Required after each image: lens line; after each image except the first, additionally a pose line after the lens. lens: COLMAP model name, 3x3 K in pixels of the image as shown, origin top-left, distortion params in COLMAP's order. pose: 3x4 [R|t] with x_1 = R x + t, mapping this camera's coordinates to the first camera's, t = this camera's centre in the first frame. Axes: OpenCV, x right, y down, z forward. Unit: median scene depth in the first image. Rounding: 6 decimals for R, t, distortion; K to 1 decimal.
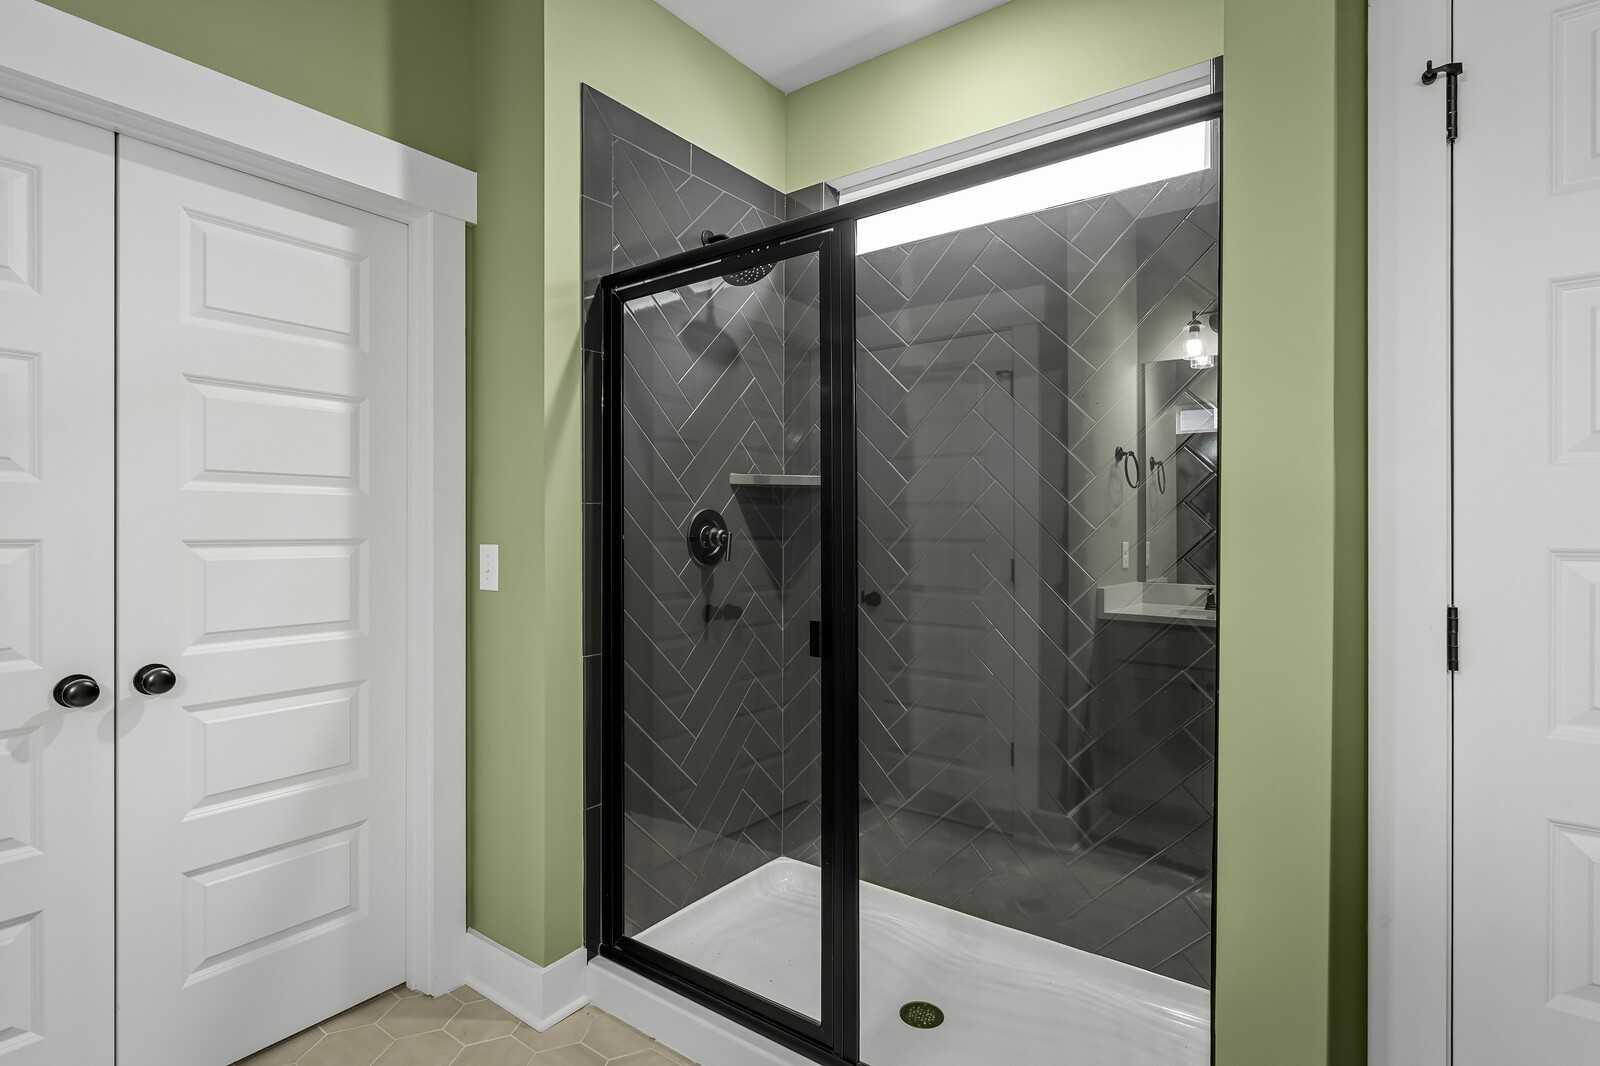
lens RADIAL K [[780.2, 0, 796.9], [0, 780.2, 523.2], [0, 0, 1]] dist [-0.000436, 0.000078]
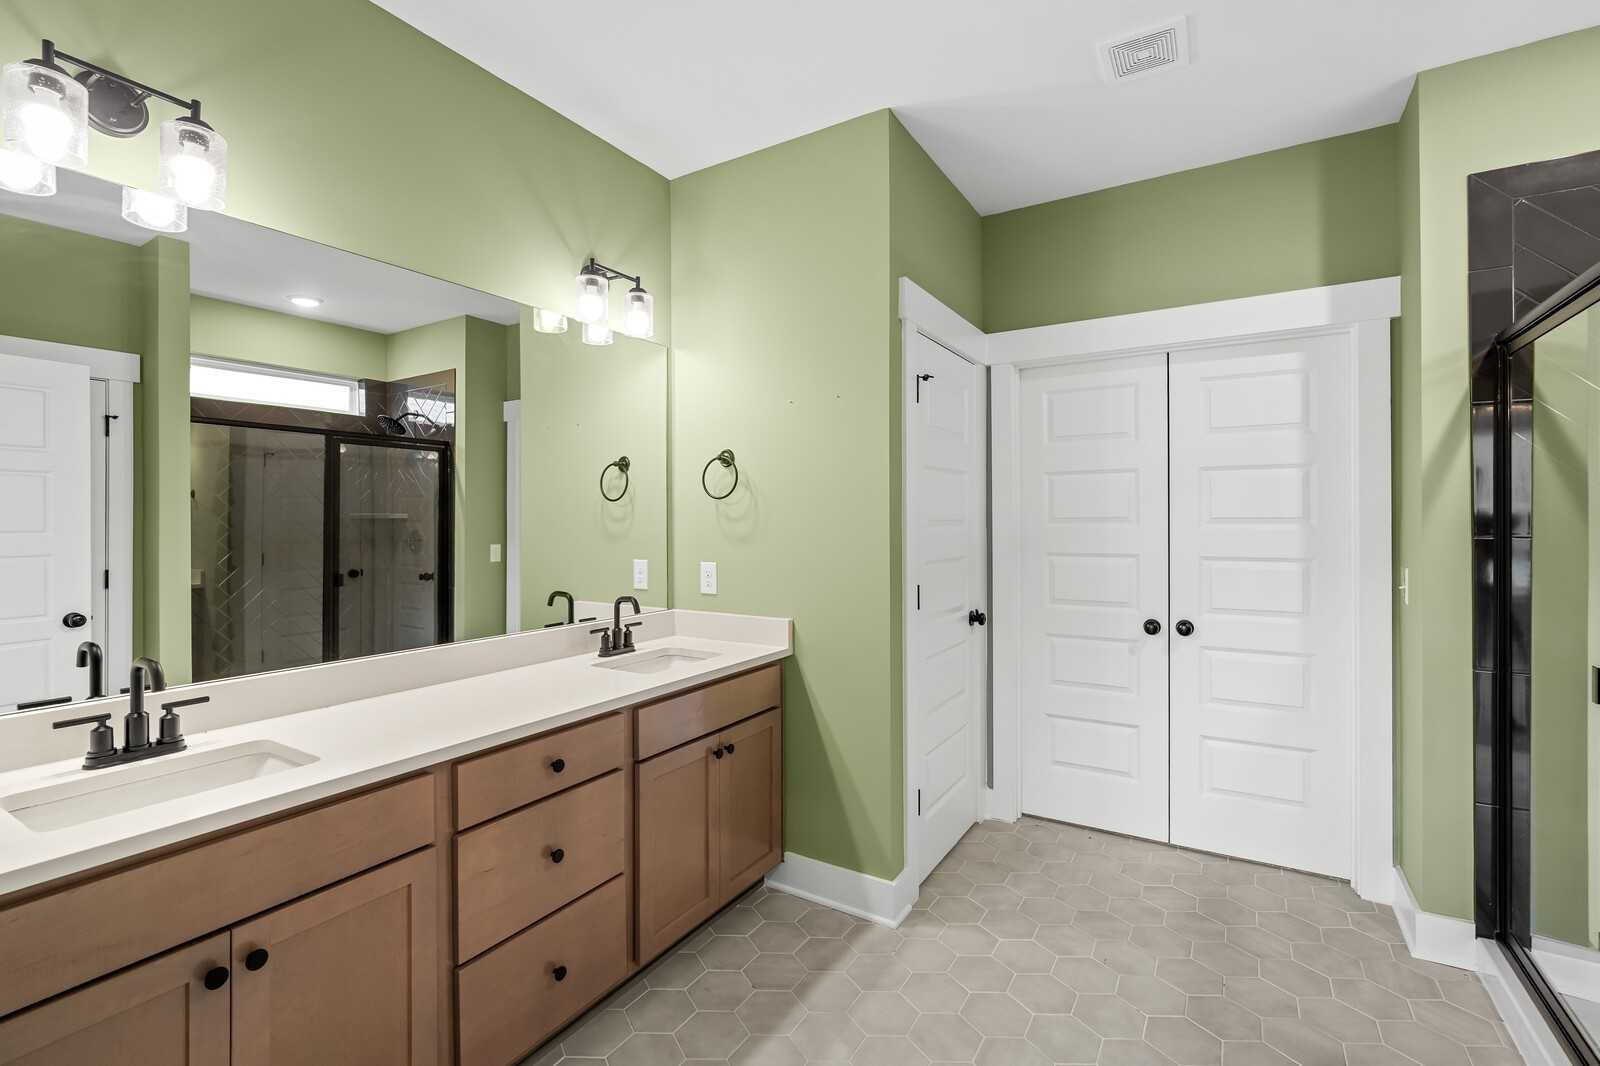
lens RADIAL K [[720.1, 0, 806.8], [0, 720.1, 526.4], [0, 0, 1]] dist [-0.002372, 0.000565]
pose [[0.095244, 0.003381, -0.995448, 0.725611], [0.003447, 0.999987, 0.003727, -0.051757], [0.995448, -0.003786, 0.095231, -0.085158]]
